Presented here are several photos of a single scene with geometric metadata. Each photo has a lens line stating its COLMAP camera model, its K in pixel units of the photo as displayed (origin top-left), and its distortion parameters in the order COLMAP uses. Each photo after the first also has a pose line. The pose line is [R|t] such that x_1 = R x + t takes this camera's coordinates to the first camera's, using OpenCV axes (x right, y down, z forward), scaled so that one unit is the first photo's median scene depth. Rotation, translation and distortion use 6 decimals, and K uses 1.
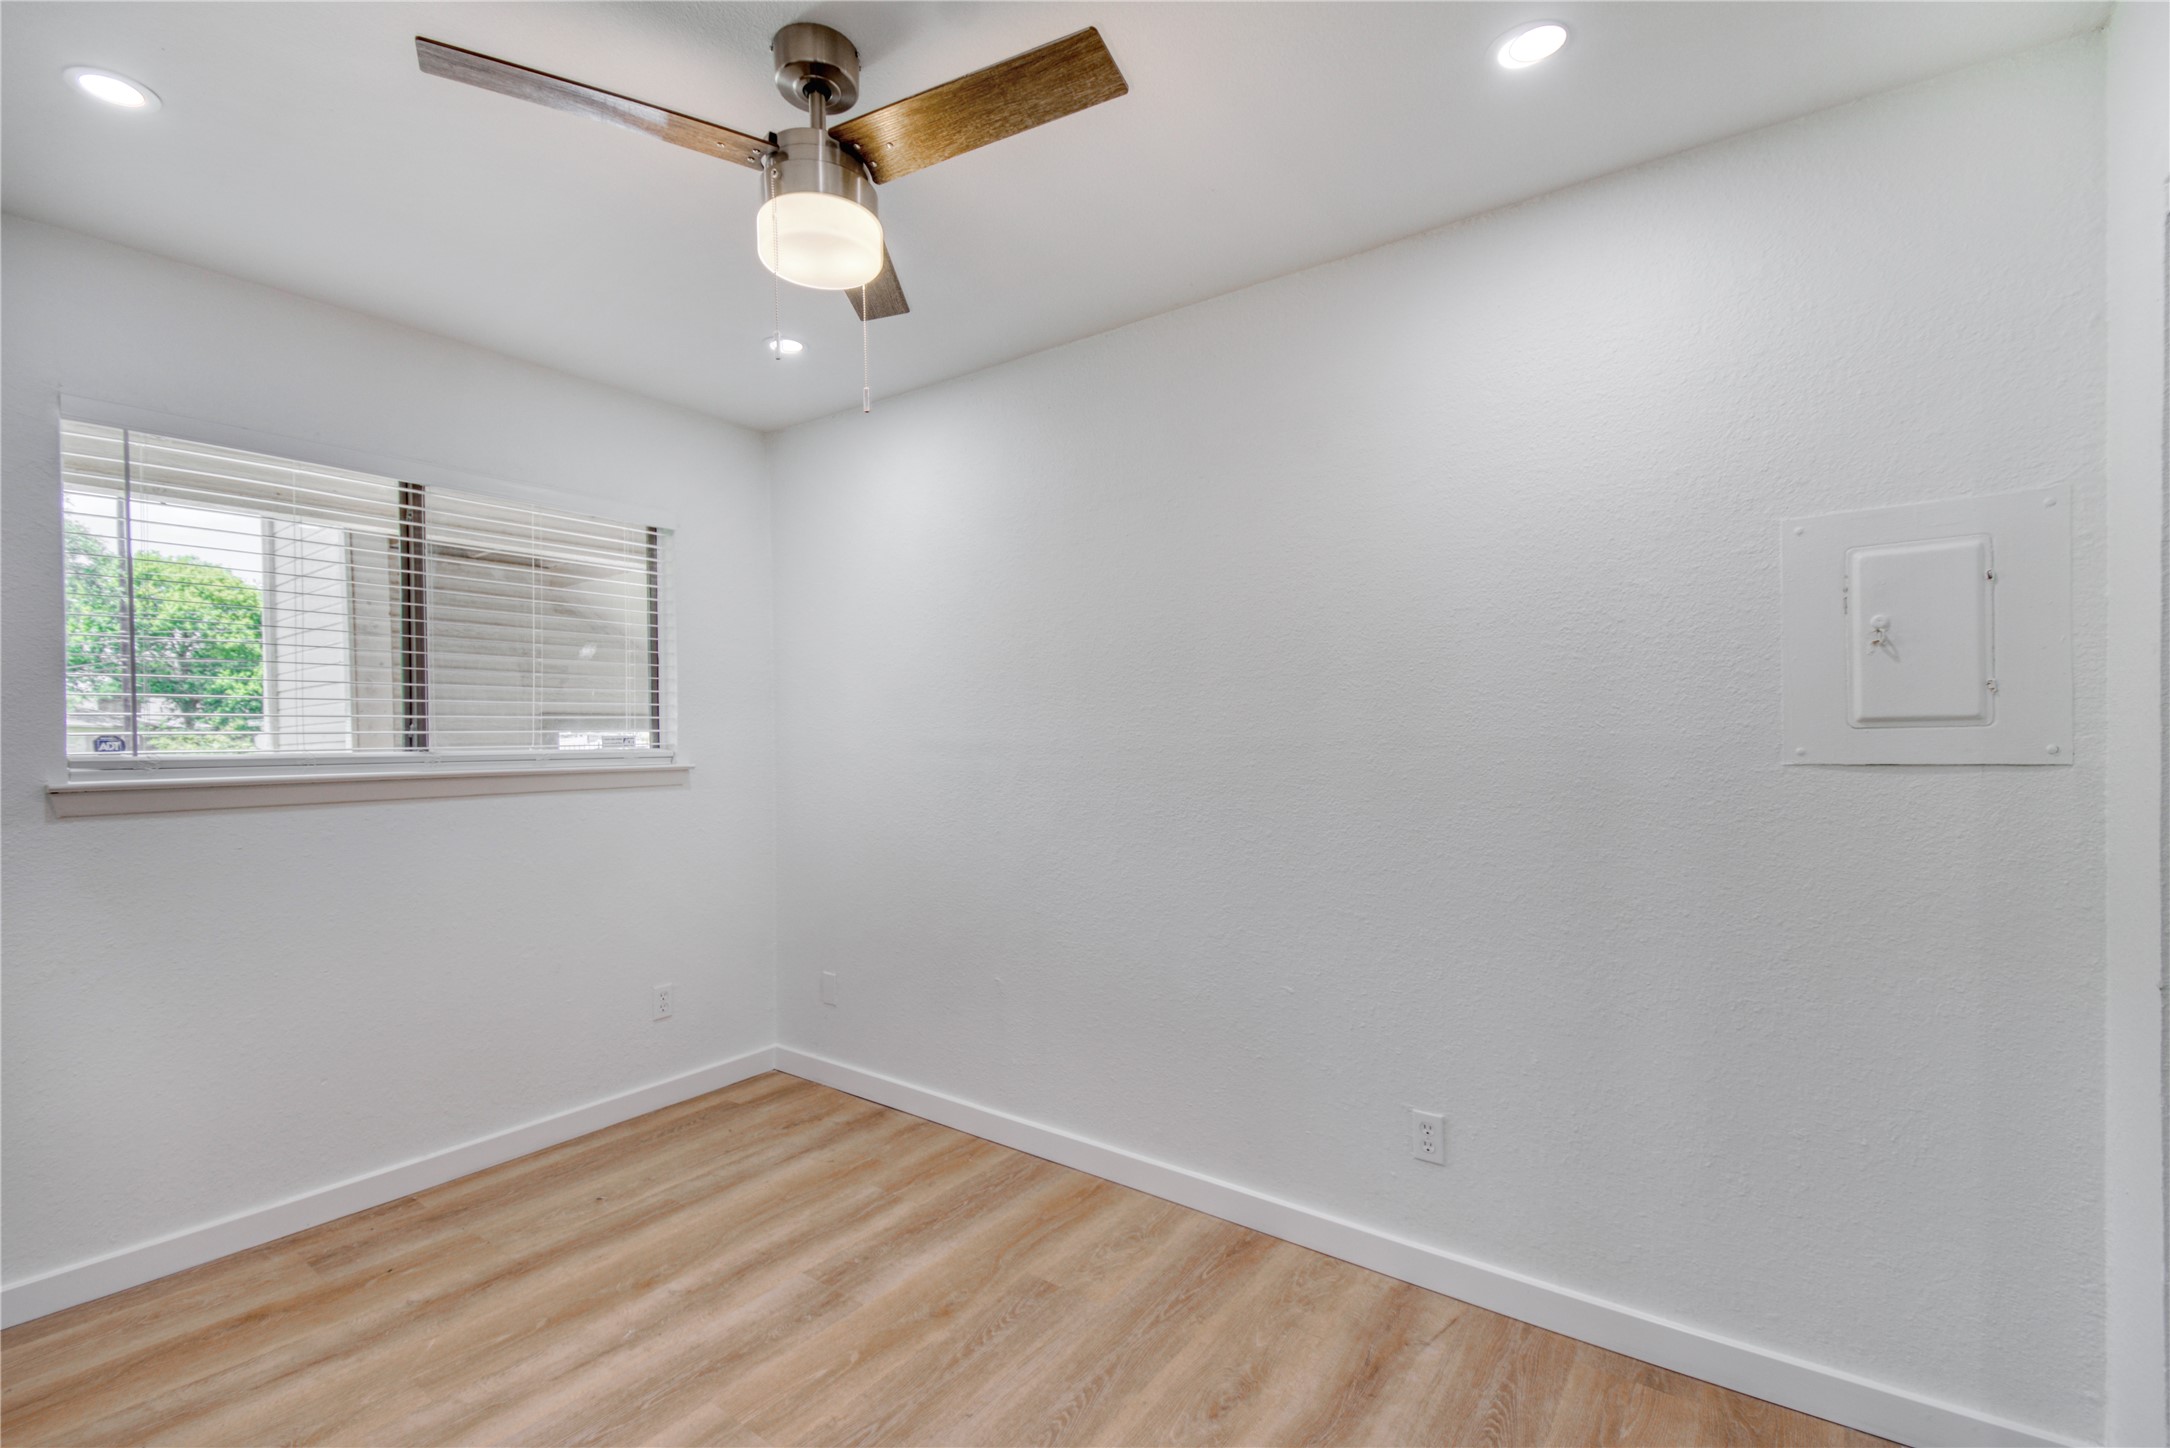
lens RADIAL K [[943.6, 0, 1082.8], [0, 943.6, 733.3], [0, 0, 1]] dist [-0.002367, -0.008216]
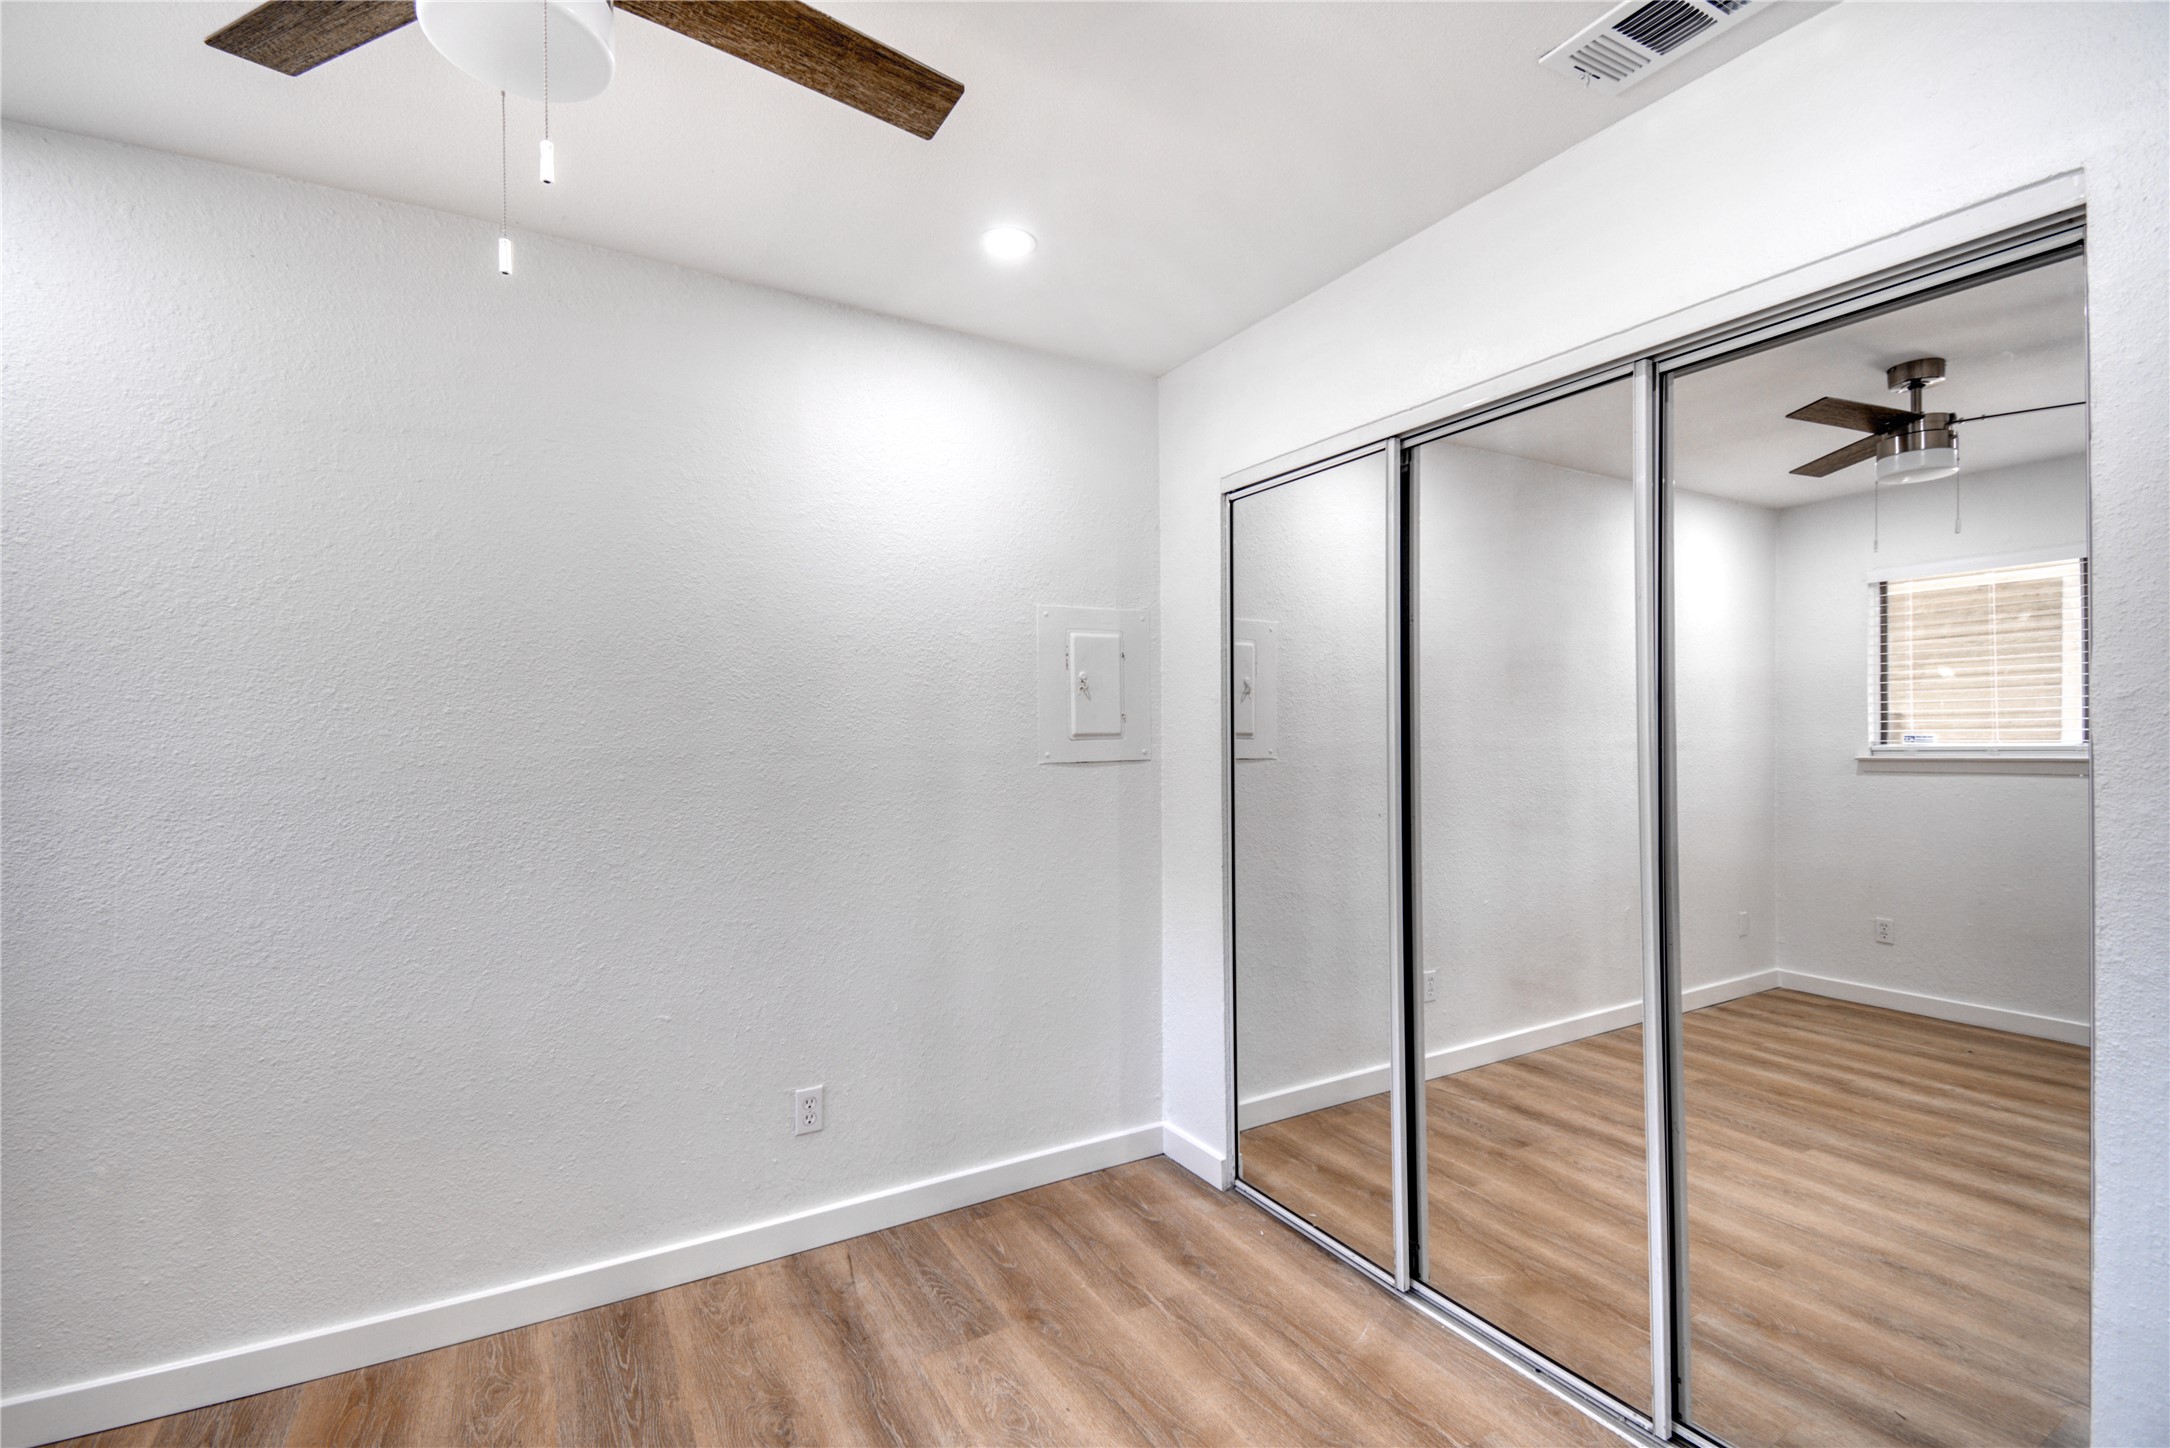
lens RADIAL K [[943.6, 0, 1085.6], [0, 943.6, 723.2], [0, 0, 1]] dist [-0.002367, -0.008216]
pose [[0.383039, 0.021234, 0.923488, -0.618546], [0.004962, 0.999674, -0.025044, 0.005950], [-0.923719, 0.014175, 0.382809, 0.313846]]
